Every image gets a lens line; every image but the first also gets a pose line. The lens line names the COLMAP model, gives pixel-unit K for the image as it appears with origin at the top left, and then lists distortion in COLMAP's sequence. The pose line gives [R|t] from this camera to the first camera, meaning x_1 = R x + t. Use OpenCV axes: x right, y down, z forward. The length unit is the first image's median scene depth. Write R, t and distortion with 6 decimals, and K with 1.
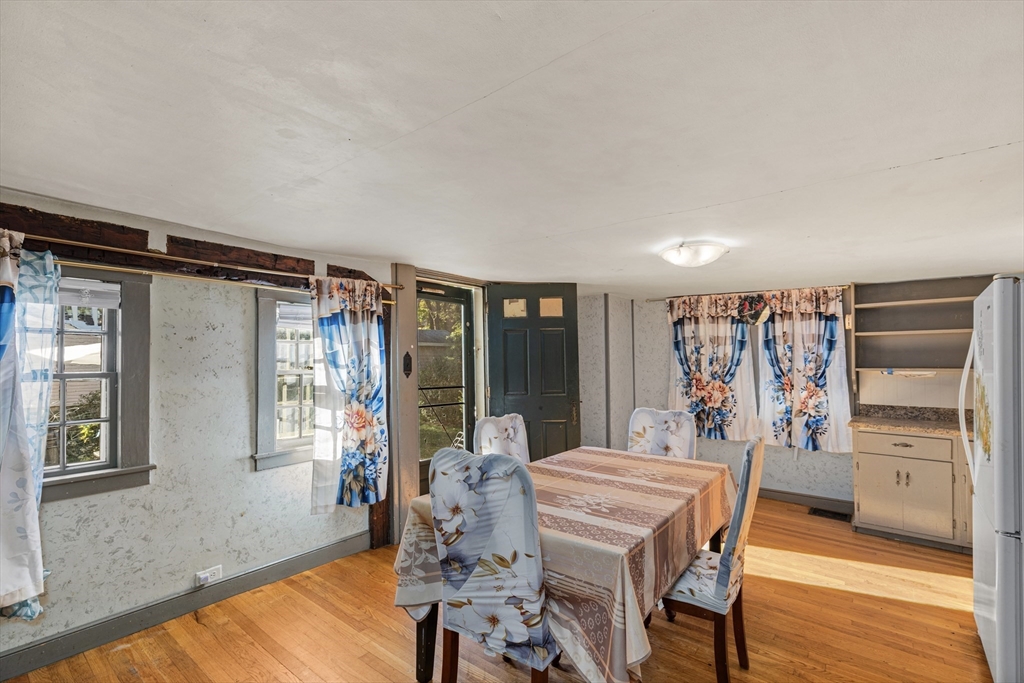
lens RADIAL K [[471.0, 0, 507.2], [0, 471.0, 358.5], [0, 0, 1]] dist [0.010069, 0.000035]
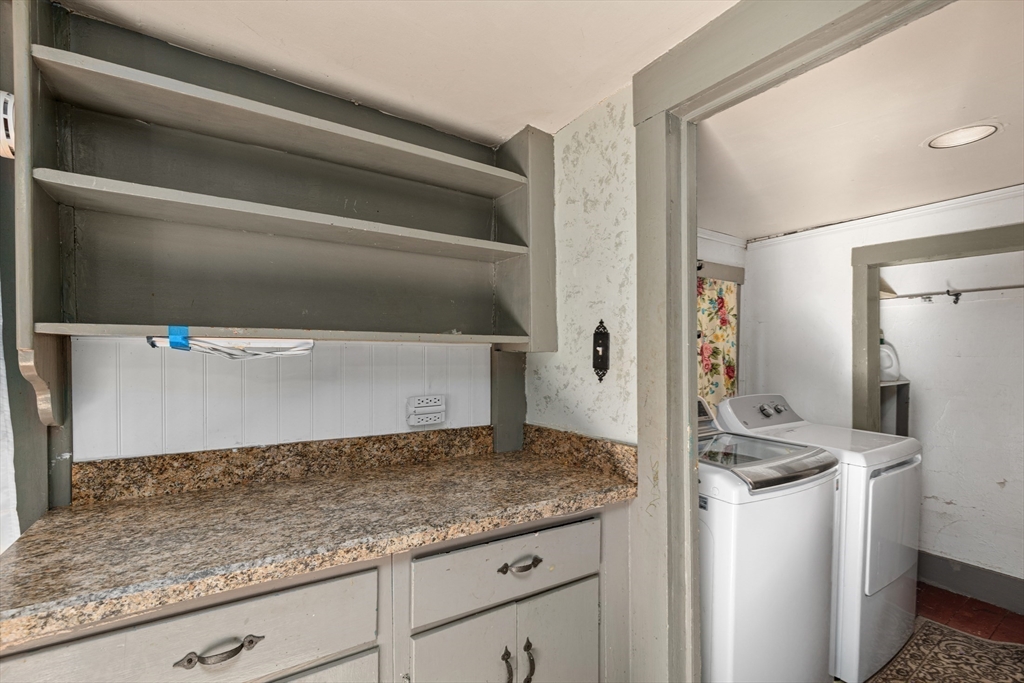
lens RADIAL K [[471.0, 0, 514.2], [0, 471.0, 345.5], [0, 0, 1]] dist [0.010069, 0.000035]
pose [[0.294640, 0.005823, 0.955590, 0.587692], [-0.006700, 0.999969, -0.004027, 0.030122], [-0.955585, -0.005216, 0.294670, 0.716407]]
